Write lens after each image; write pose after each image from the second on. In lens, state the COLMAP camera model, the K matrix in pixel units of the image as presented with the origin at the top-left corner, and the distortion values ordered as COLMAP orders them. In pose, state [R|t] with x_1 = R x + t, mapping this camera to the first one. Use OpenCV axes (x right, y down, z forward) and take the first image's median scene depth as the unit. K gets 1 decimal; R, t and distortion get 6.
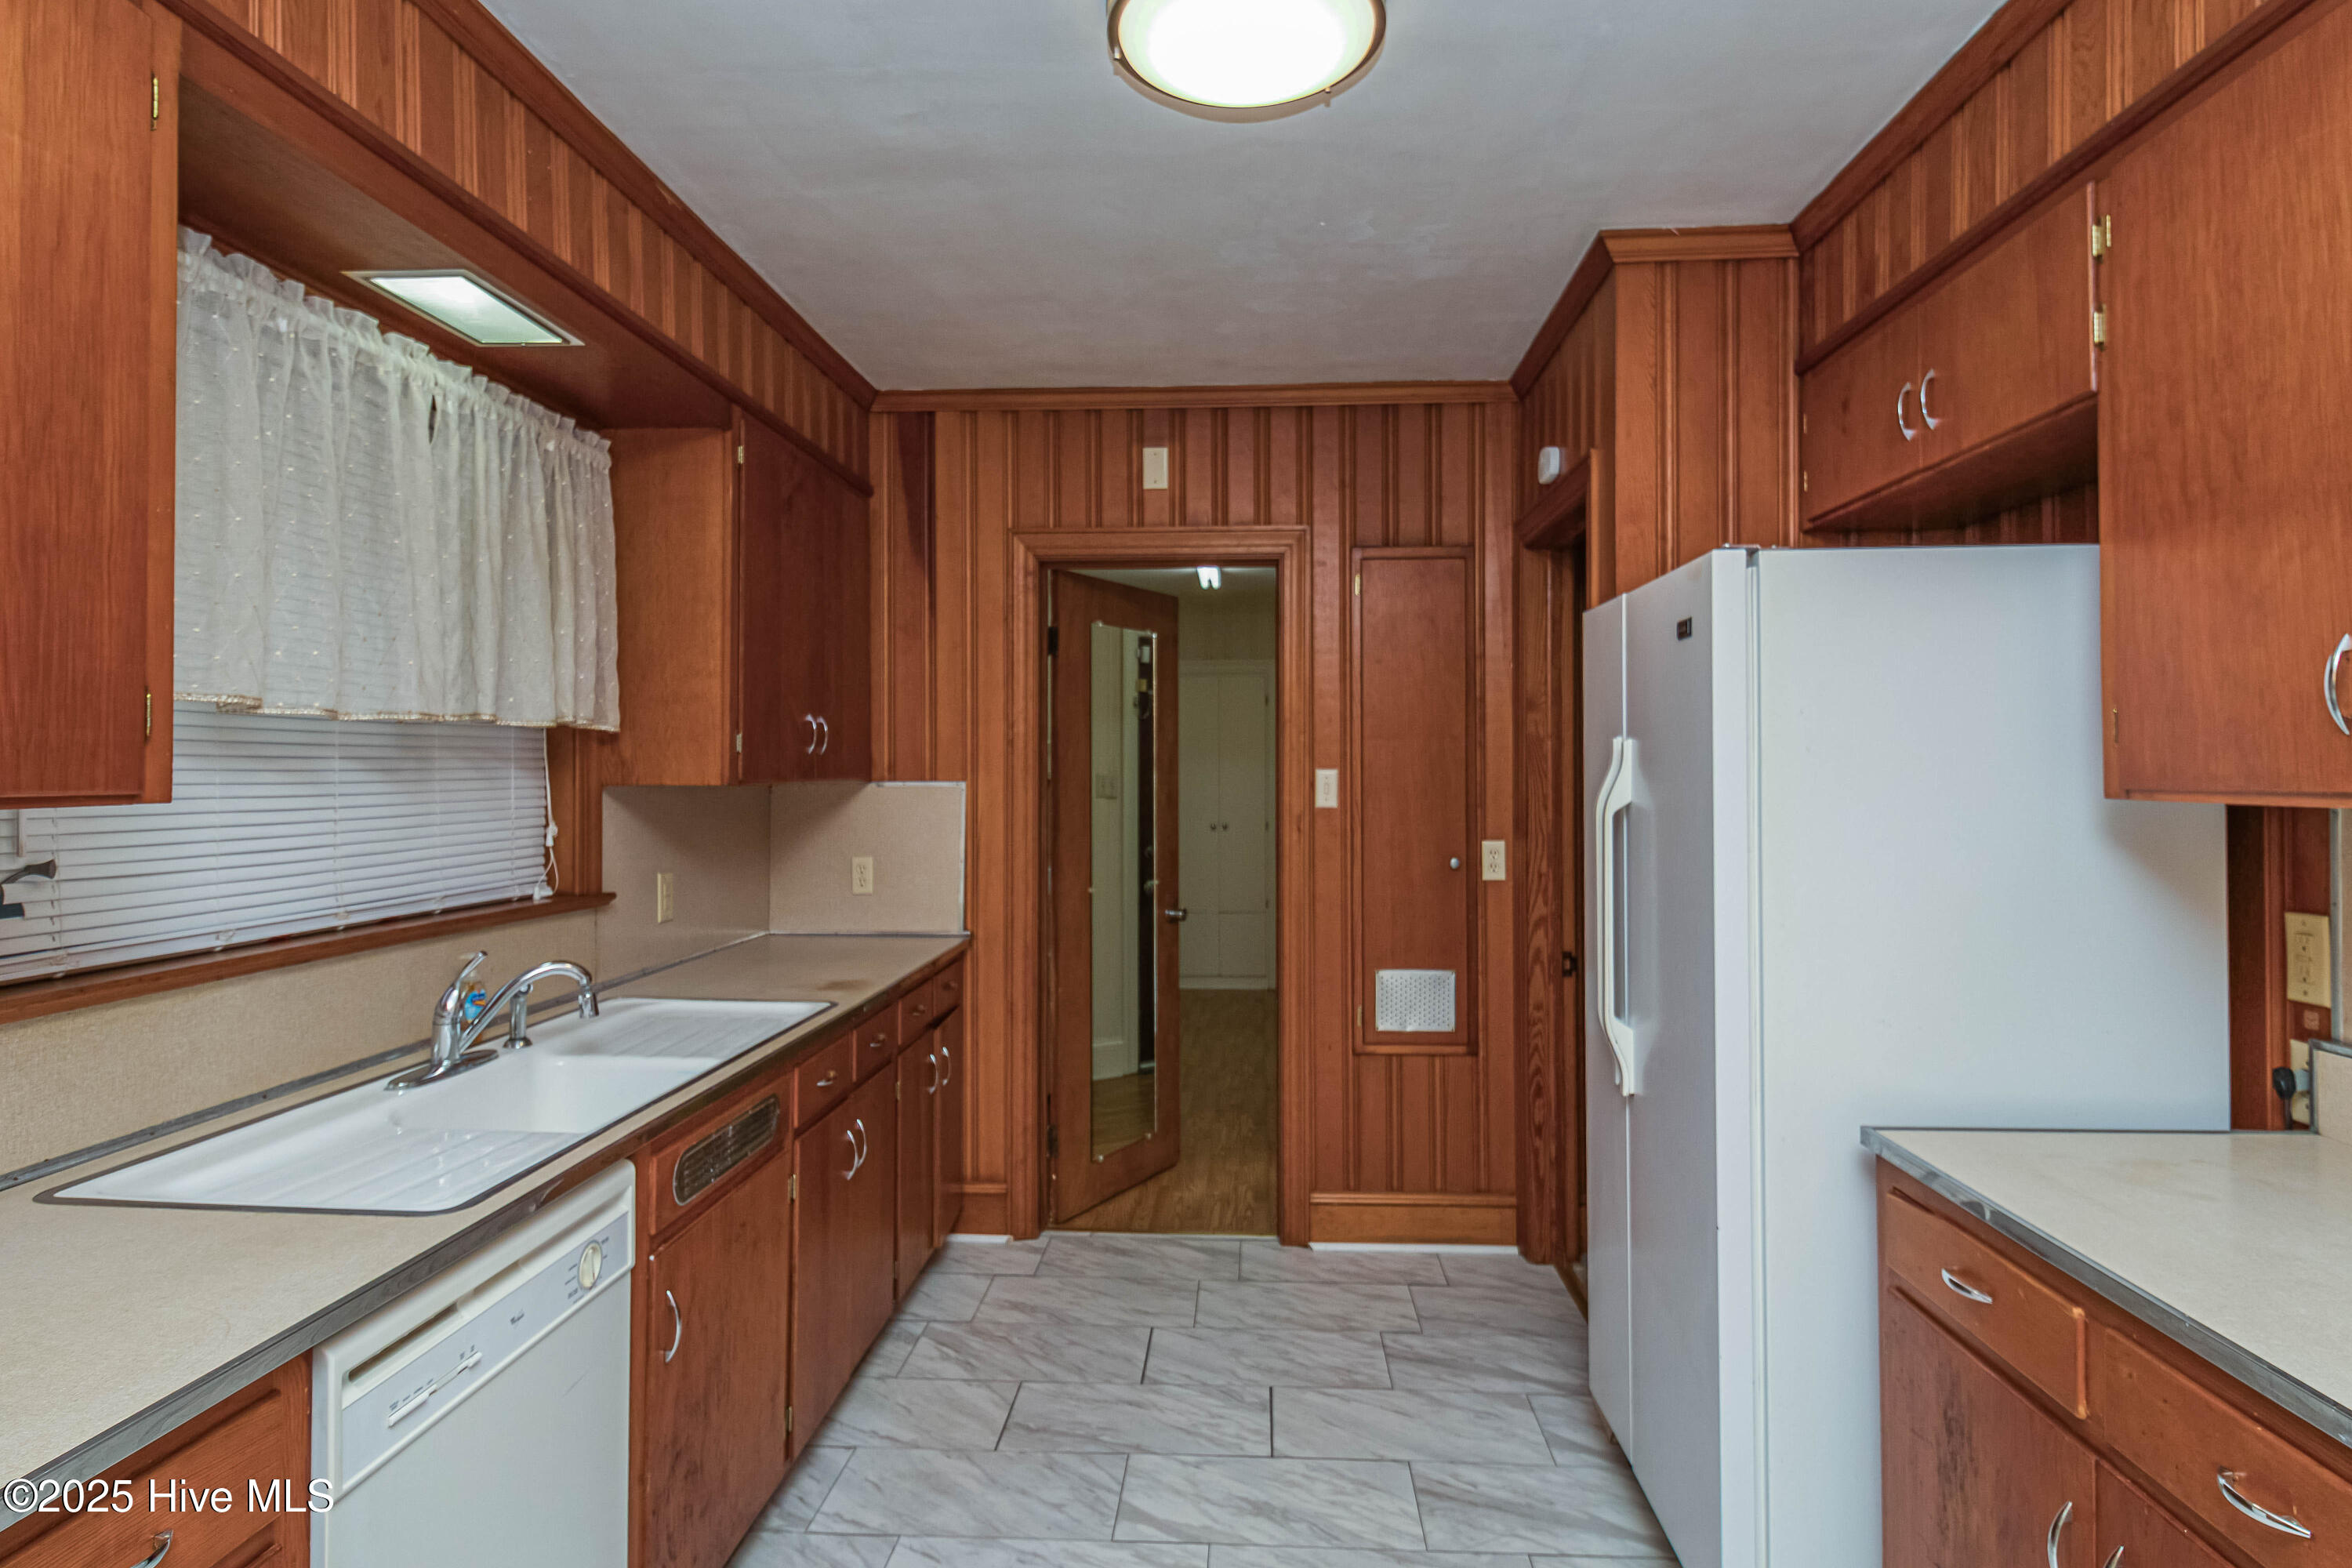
lens RADIAL K [[1341.7, 0, 1144.5], [0, 1341.7, 756.5], [0, 0, 1]] dist [0.023912, -0.025642]
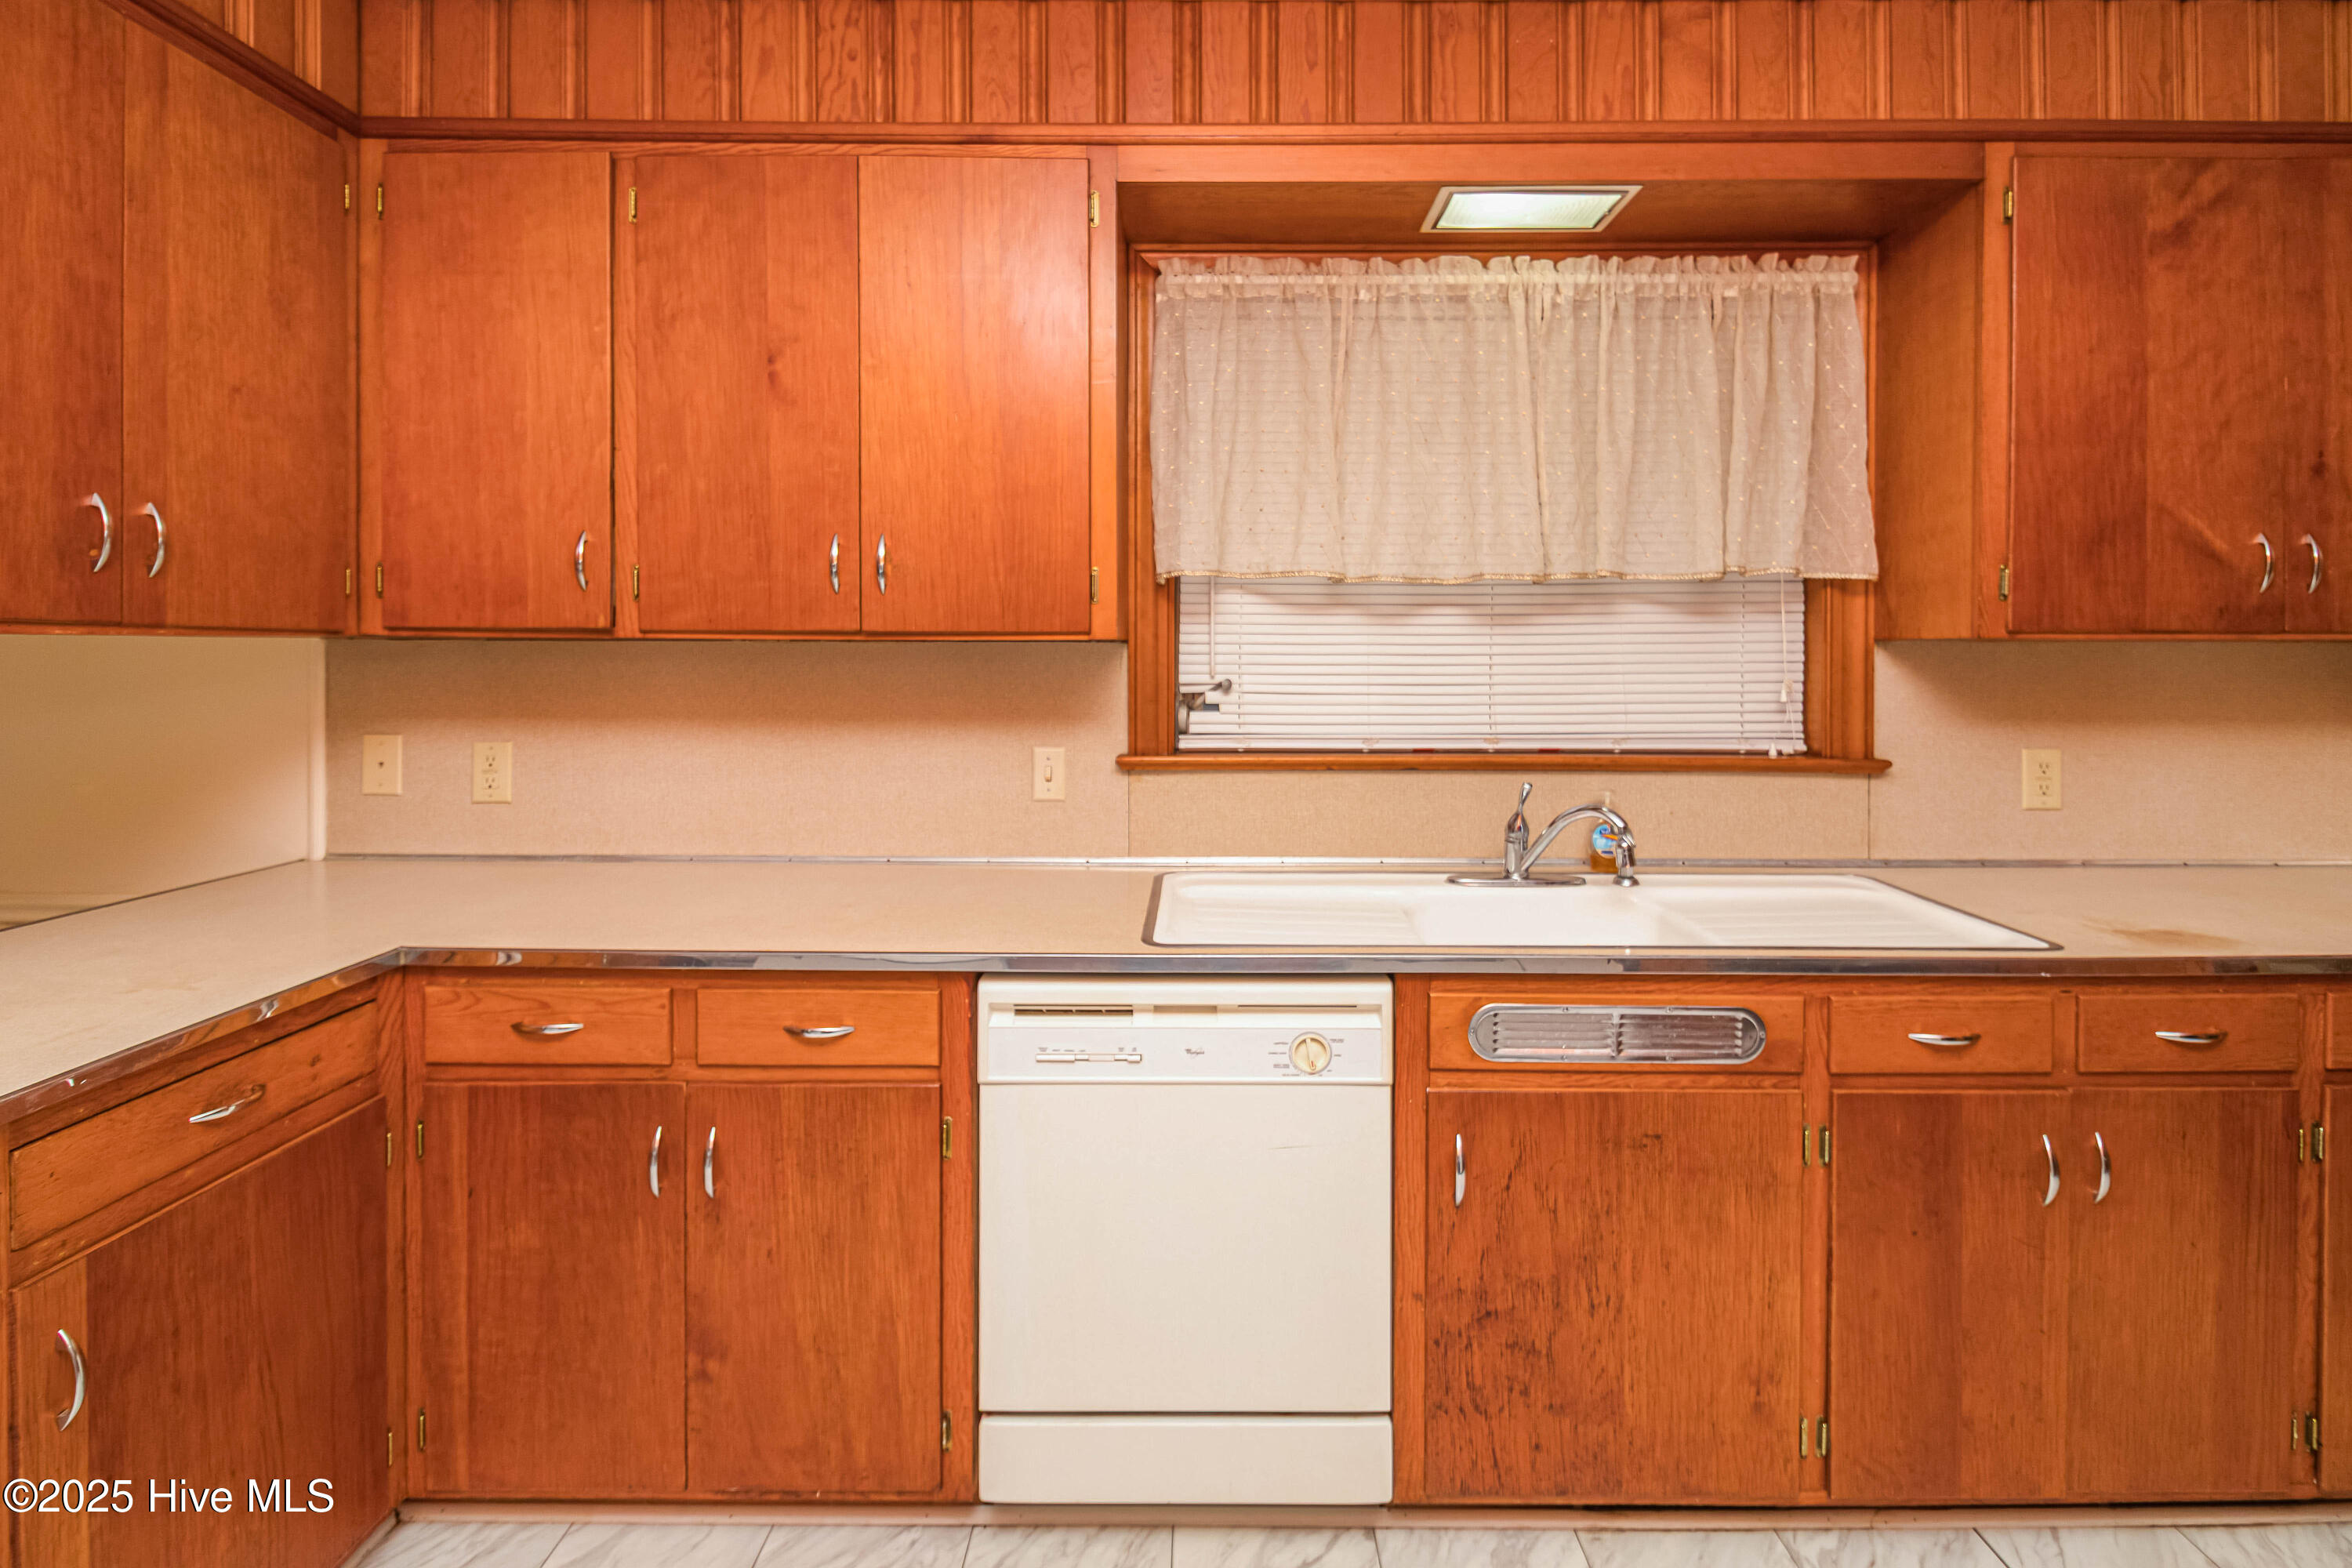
lens RADIAL K [[1107.1, 0, 1191.5], [0, 1107.1, 662.1], [0, 0, 1]] dist [0.015491, -0.010516]
pose [[0.108977, 0.008165, -0.994011, 0.288336], [0.008863, 0.999919, 0.009185, 0.024733], [0.994005, -0.009811, 0.108895, 0.456599]]
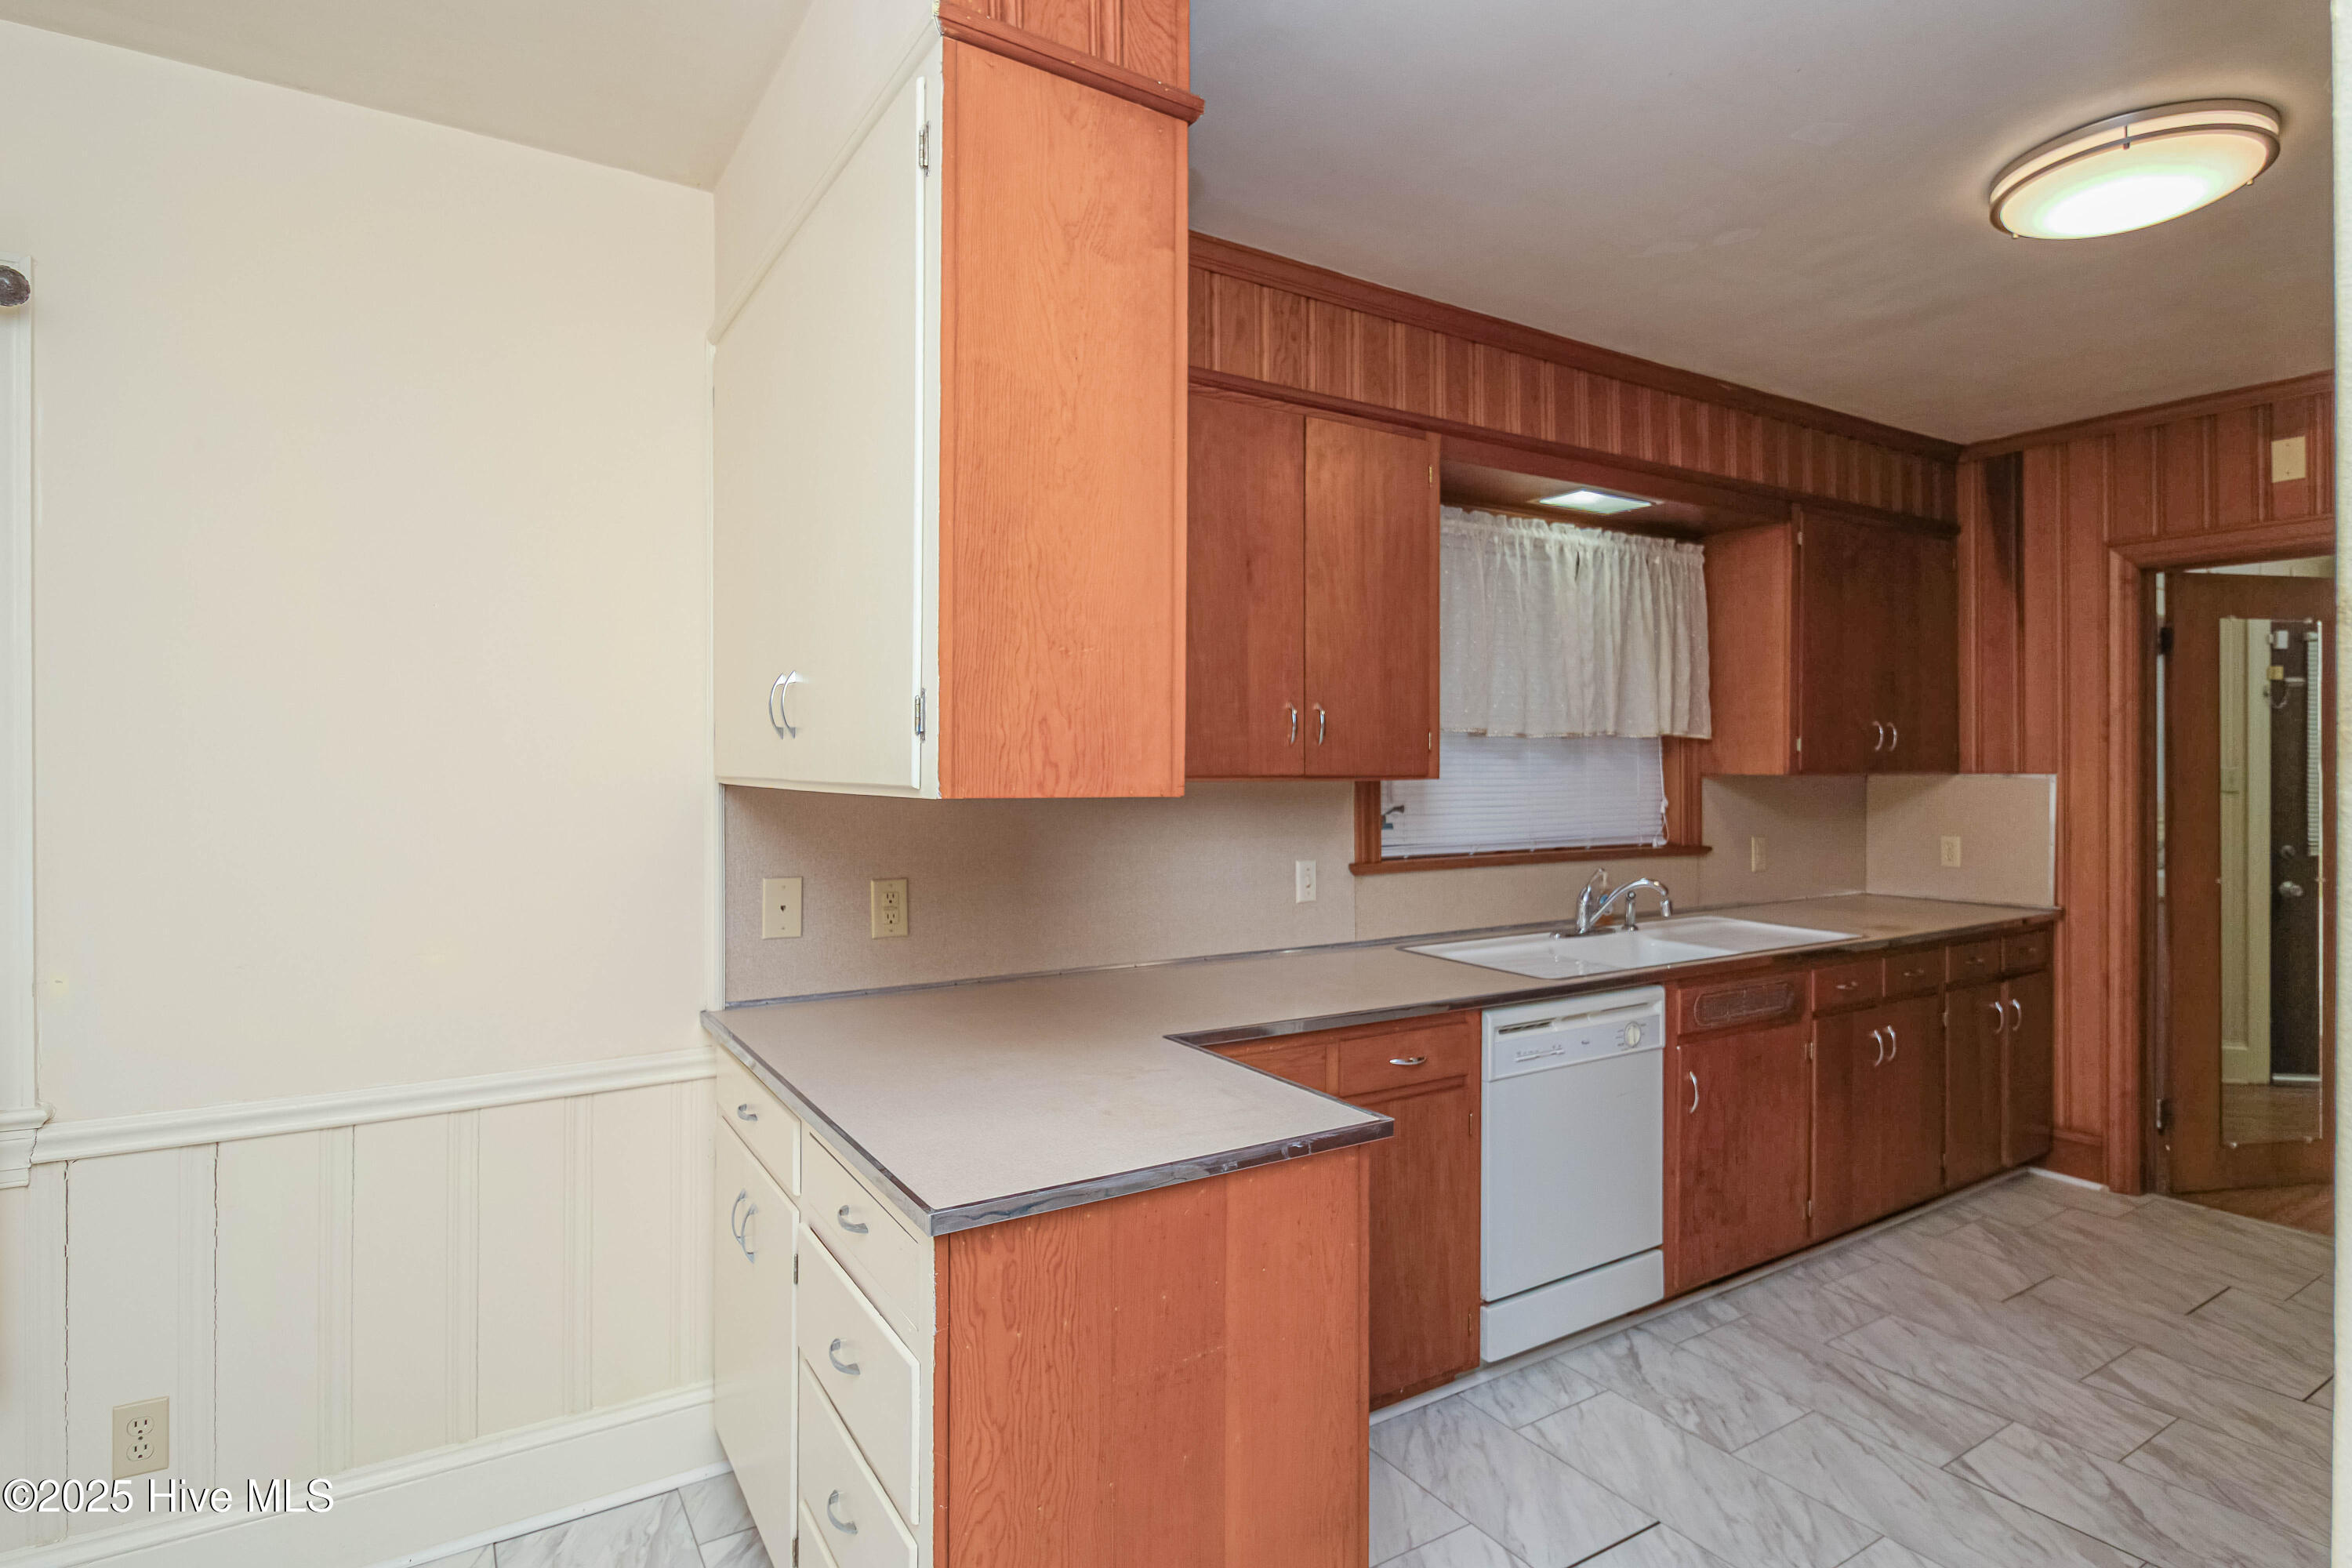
lens RADIAL K [[1205.8, 0, 1175.2], [0, 1205.8, 766.0], [0, 0, 1]] dist [0.003210, -0.000111]
pose [[0.620388, 0.000859, -0.784295, 0.286719], [0.008733, 0.999930, 0.008003, -0.003553], [0.784247, -0.011814, 0.620337, -0.294543]]
